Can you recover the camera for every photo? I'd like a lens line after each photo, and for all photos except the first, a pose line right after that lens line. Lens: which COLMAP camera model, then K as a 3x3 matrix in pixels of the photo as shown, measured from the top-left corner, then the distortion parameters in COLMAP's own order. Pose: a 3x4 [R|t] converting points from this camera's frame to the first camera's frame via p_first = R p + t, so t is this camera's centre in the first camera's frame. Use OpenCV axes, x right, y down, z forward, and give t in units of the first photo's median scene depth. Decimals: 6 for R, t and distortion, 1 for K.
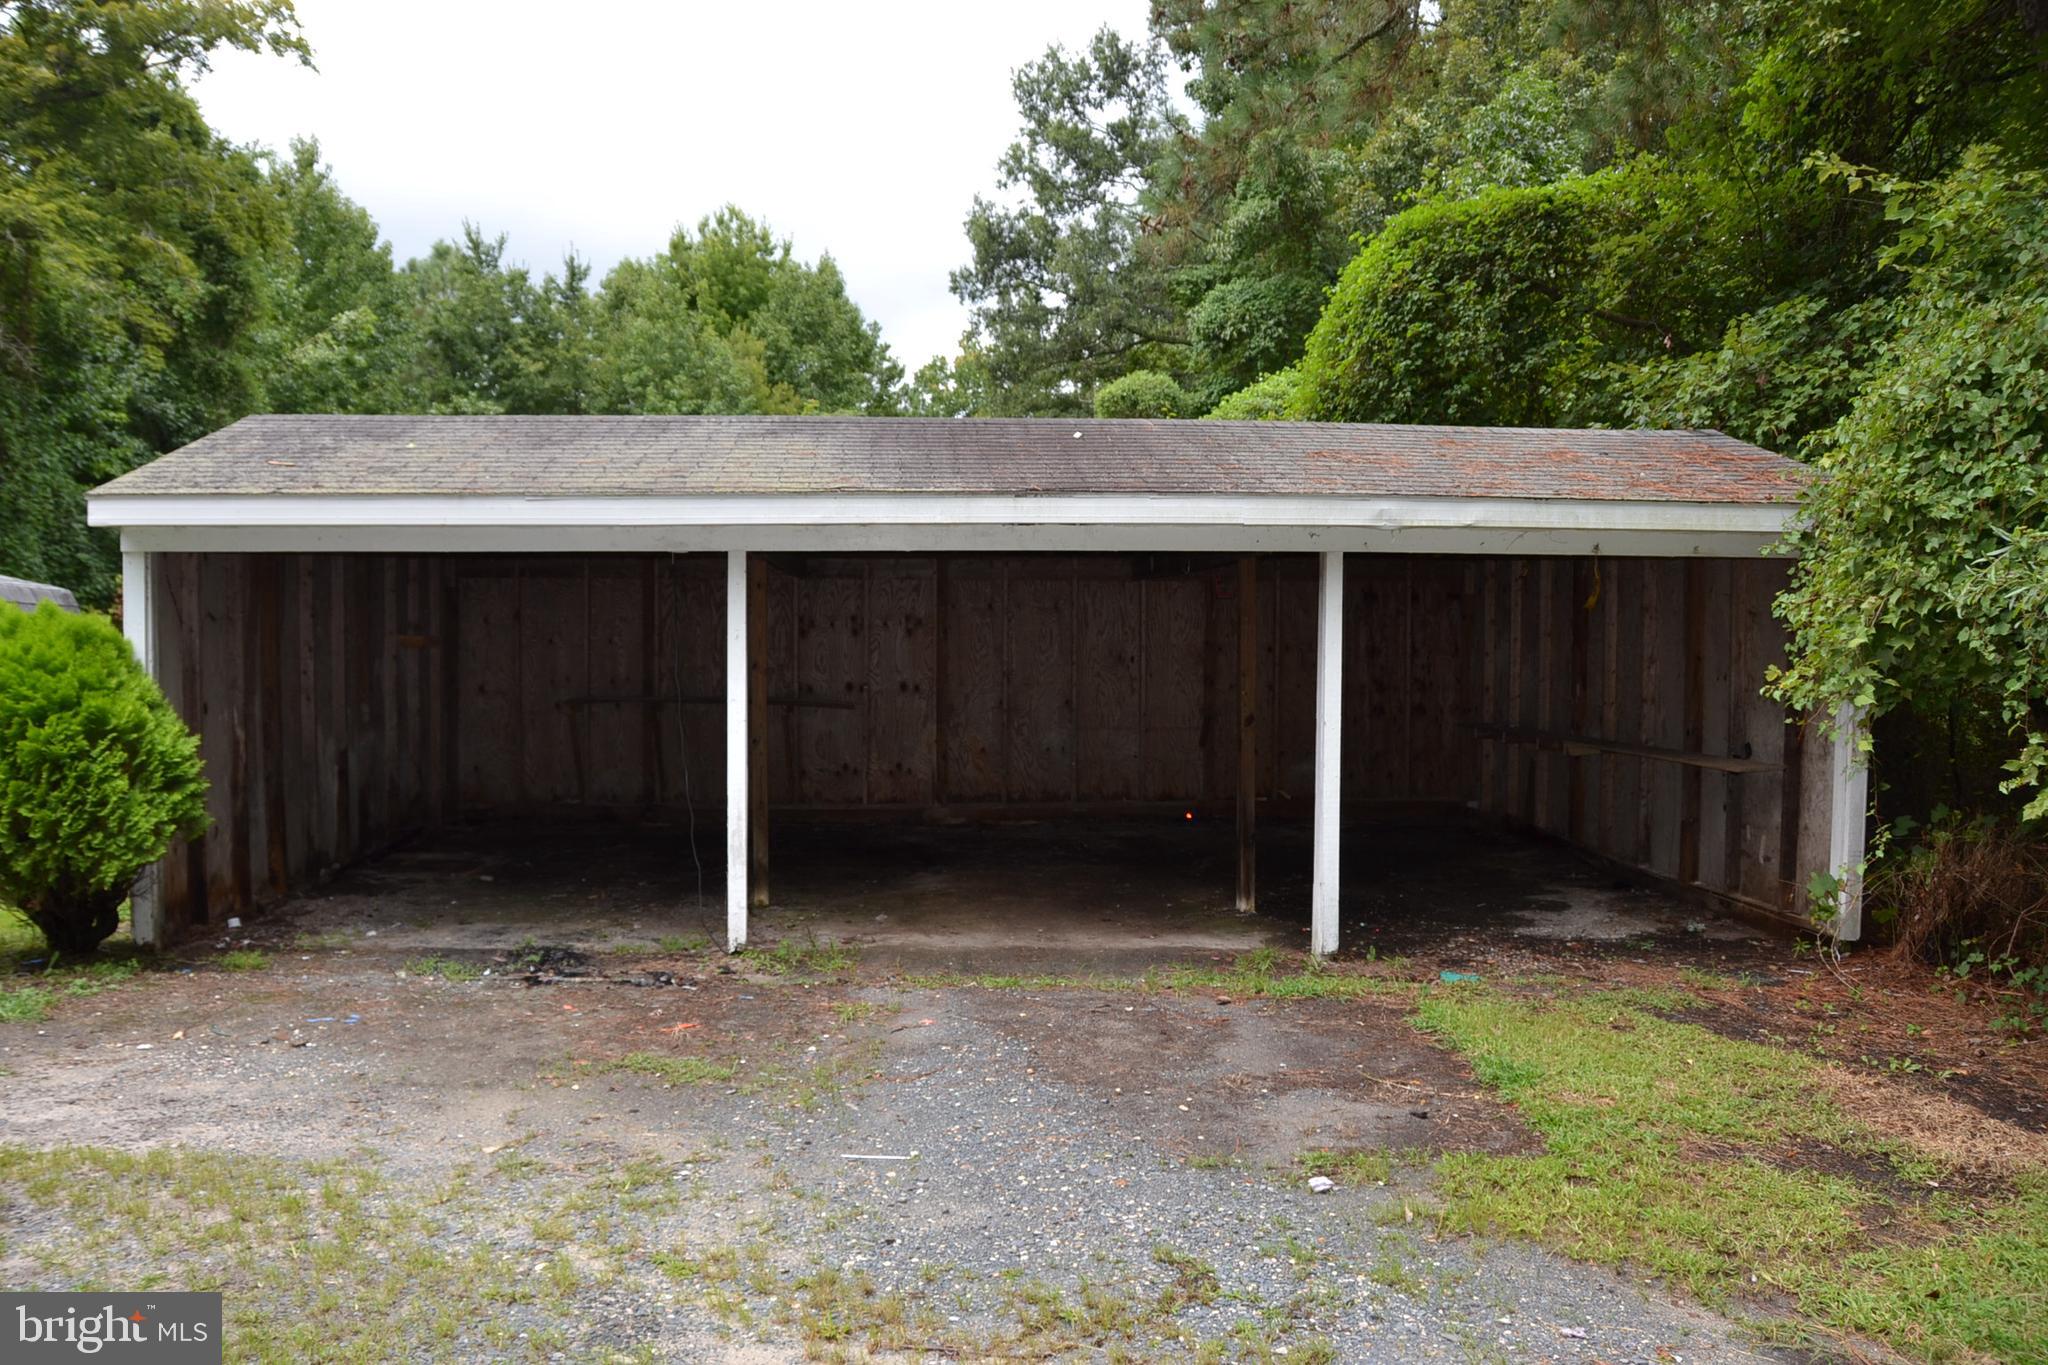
lens RADIAL K [[1638.8, 0, 1018.9], [0, 1638.8, 691.1], [0, 0, 1]] dist [-0.158235, 0.124149]
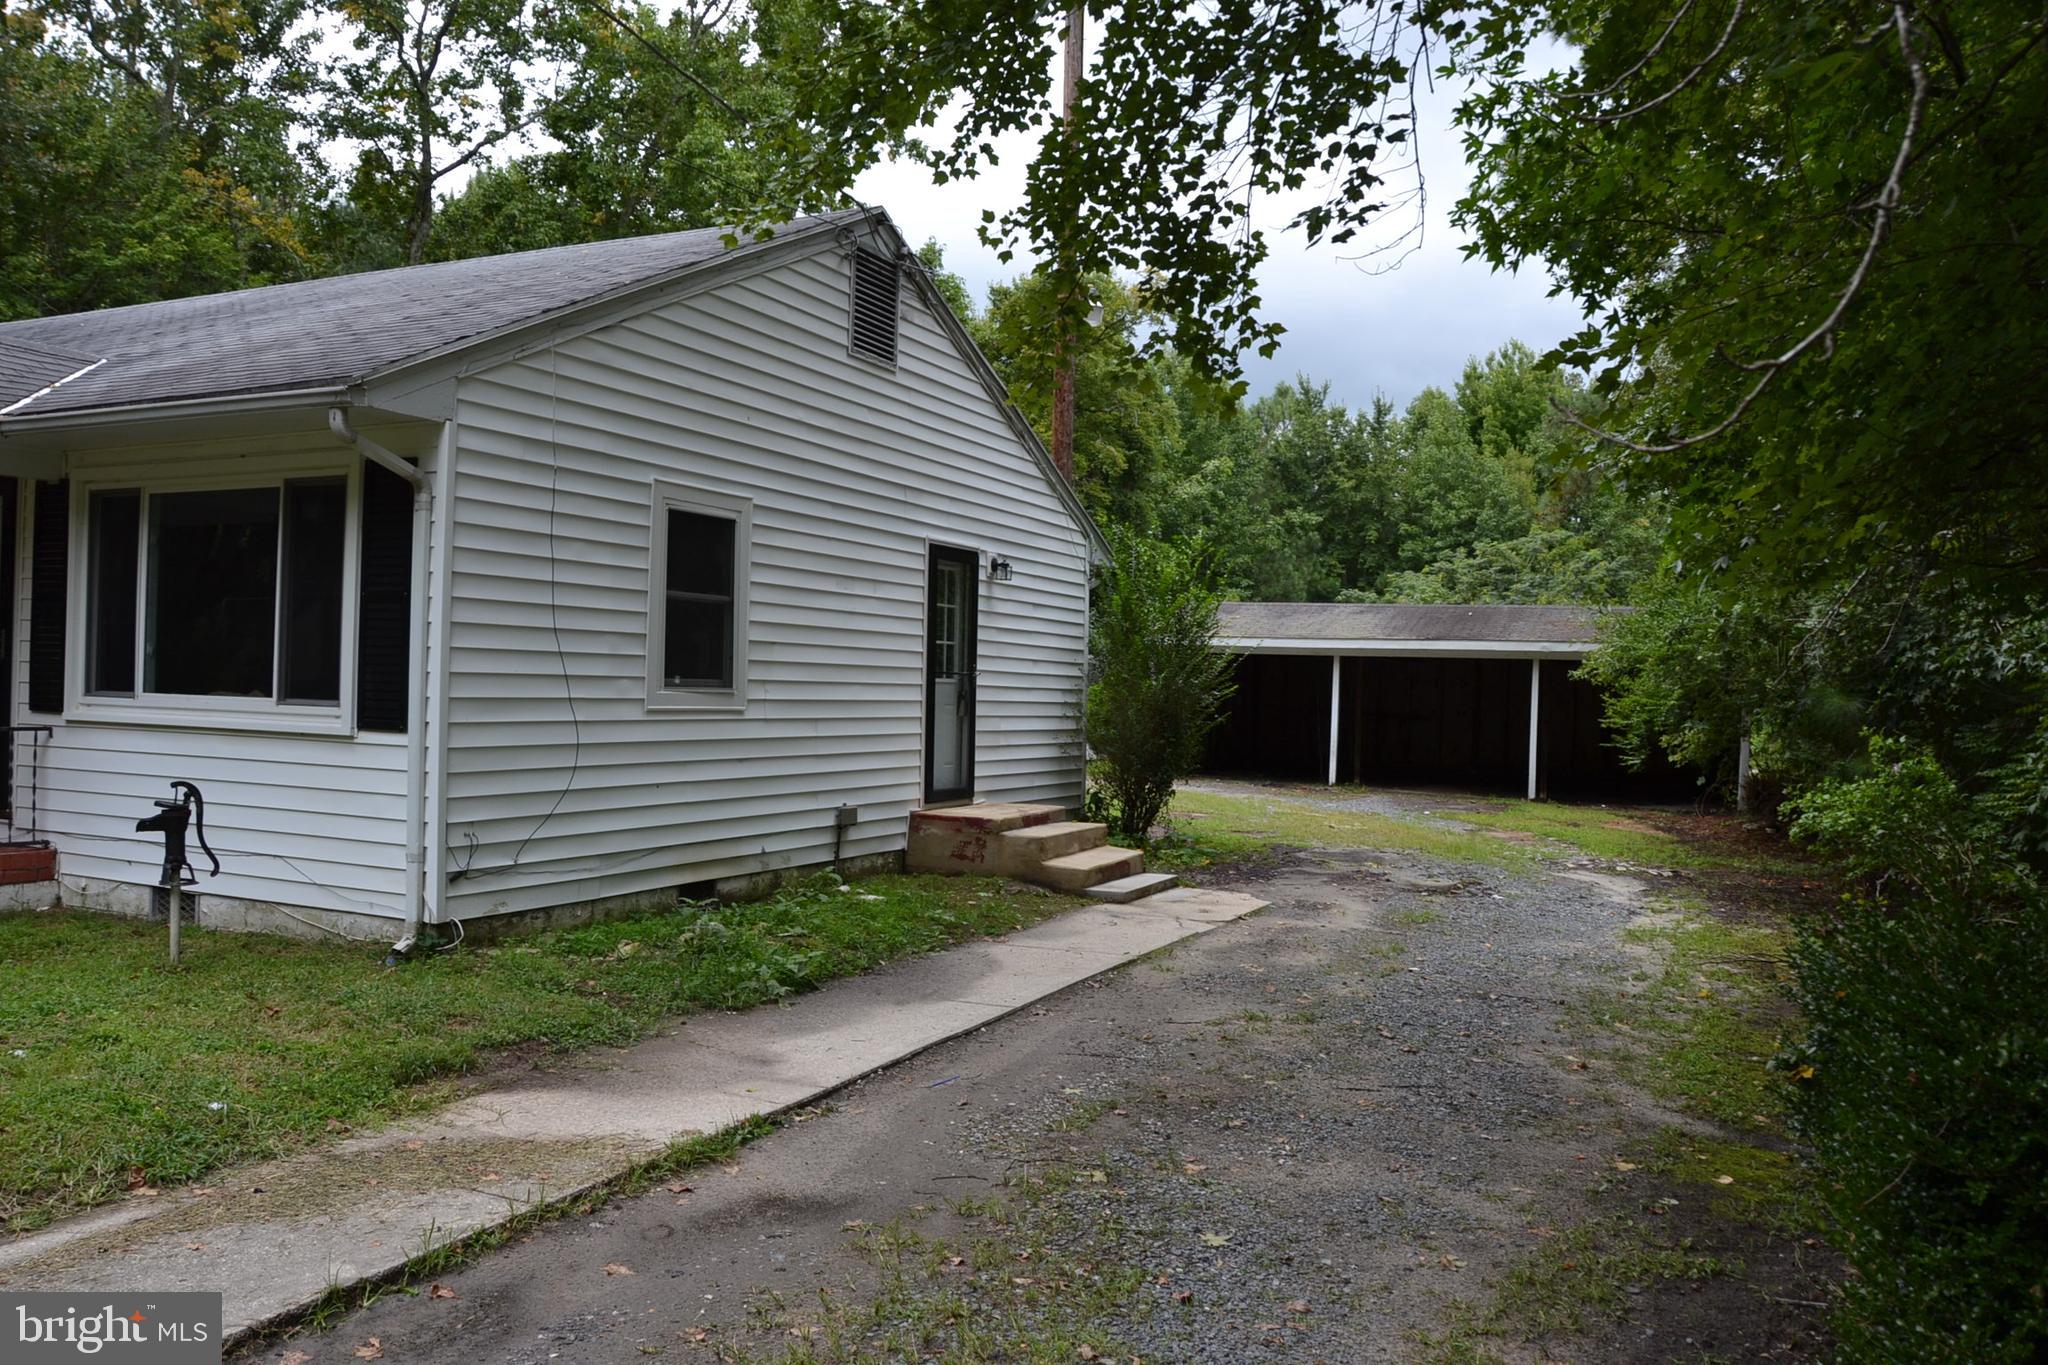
lens RADIAL K [[1638.8, 0, 1018.9], [0, 1638.8, 691.1], [0, 0, 1]] dist [-0.158235, 0.124149]
pose [[0.873287, 0.029323, -0.486324, 0.166923], [-0.048156, 0.998494, -0.026270, 0.019238], [0.484821, 0.046361, 0.873384, -0.408748]]
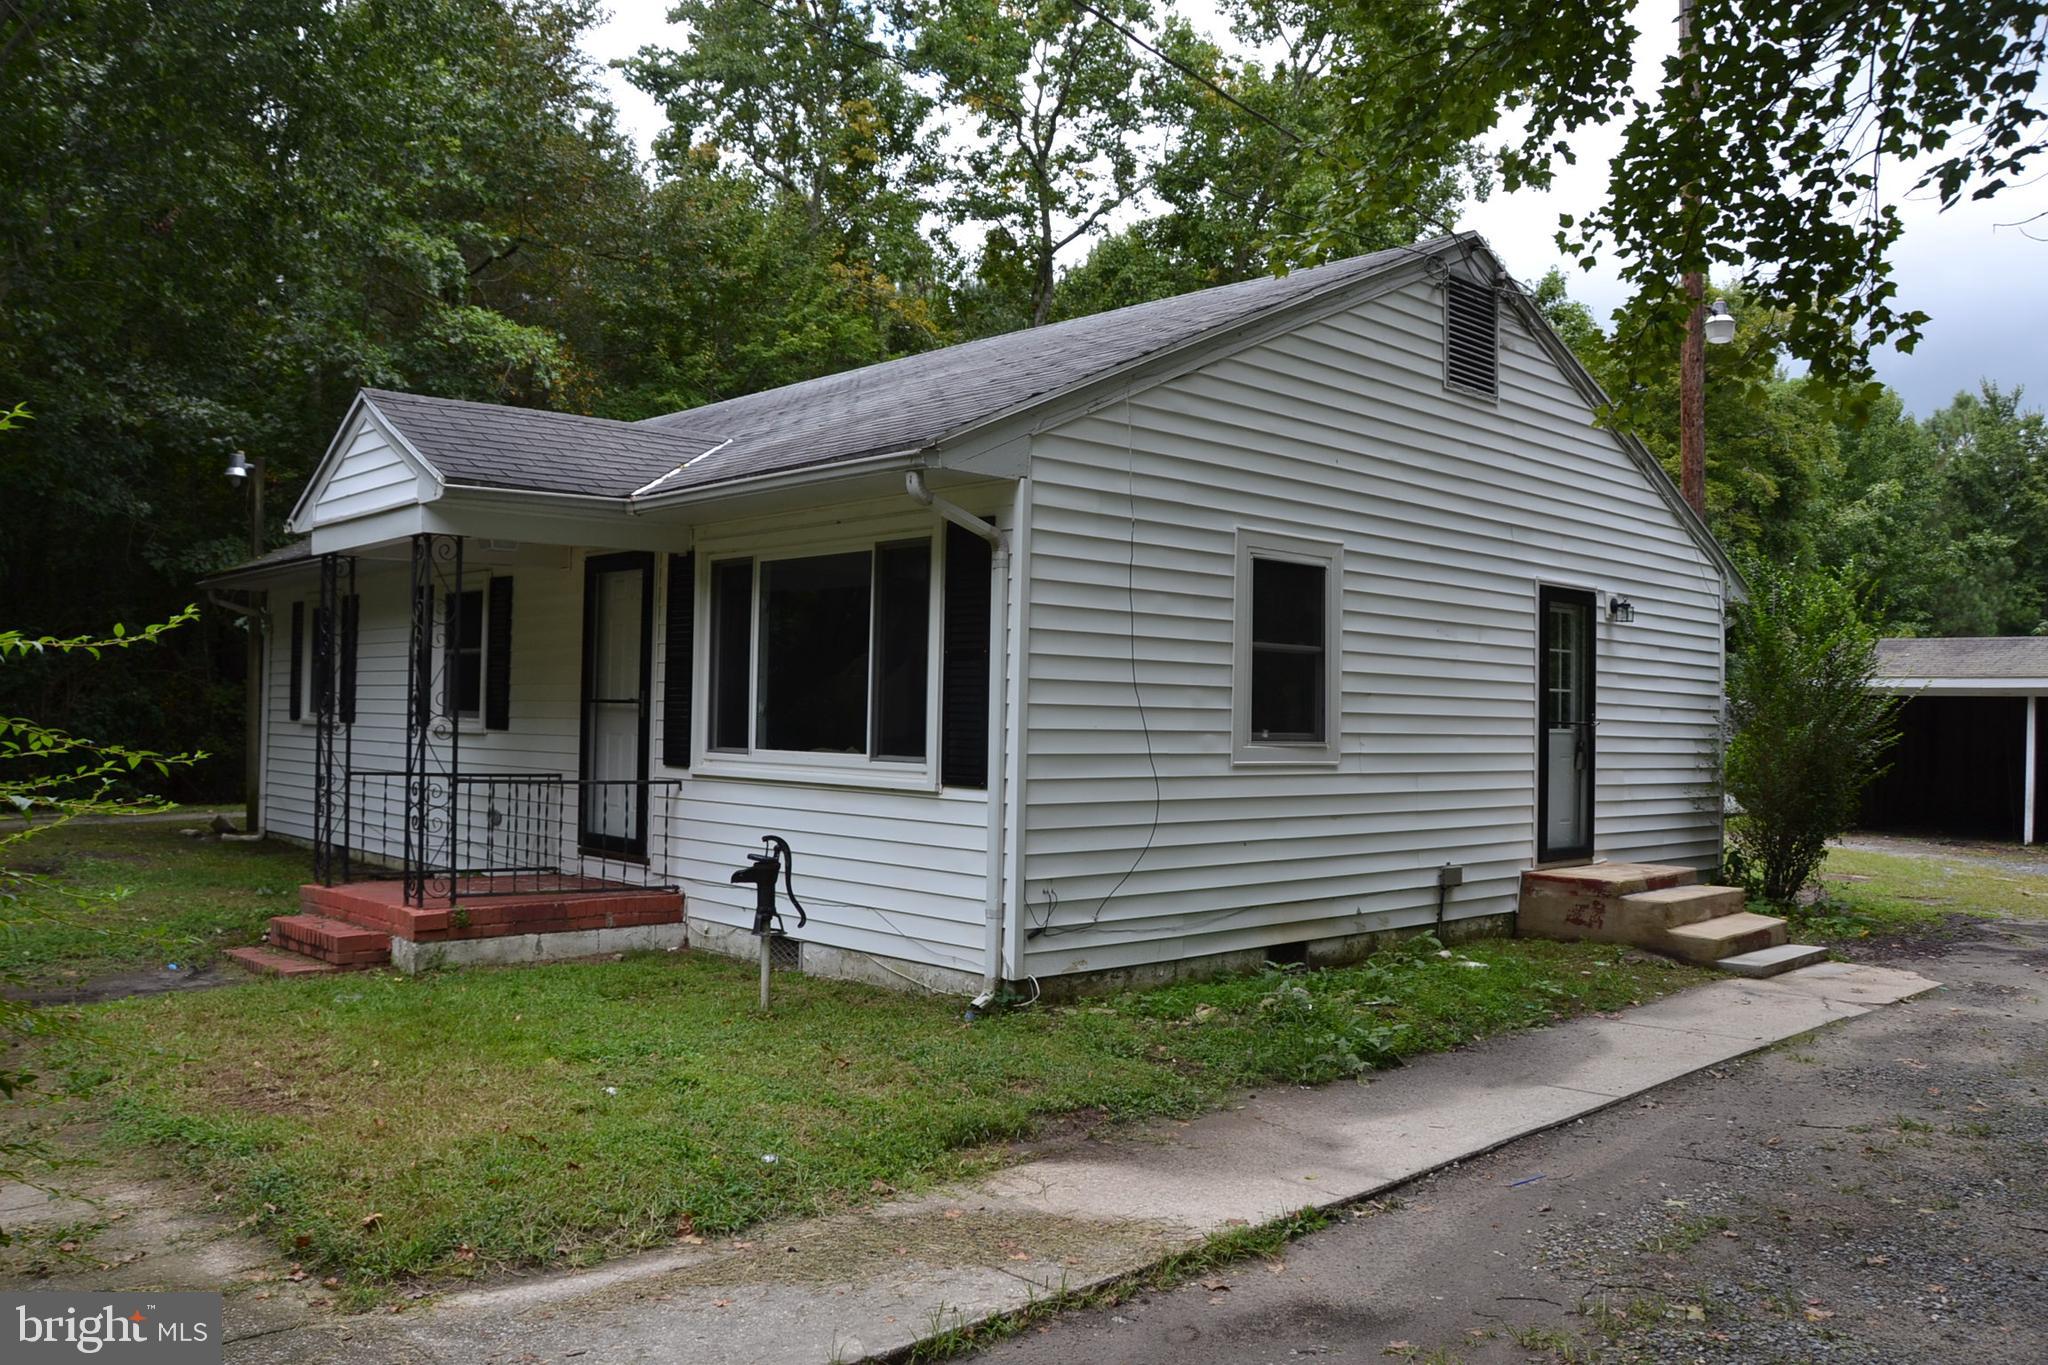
lens RADIAL K [[1638.8, 0, 1018.9], [0, 1638.8, 691.1], [0, 0, 1]] dist [-0.158235, 0.124149]
pose [[0.626384, 0.002513, -0.779511, 0.165685], [-0.050007, 0.998065, -0.036965, 0.017930], [0.777909, 0.062136, 0.625297, -0.396617]]
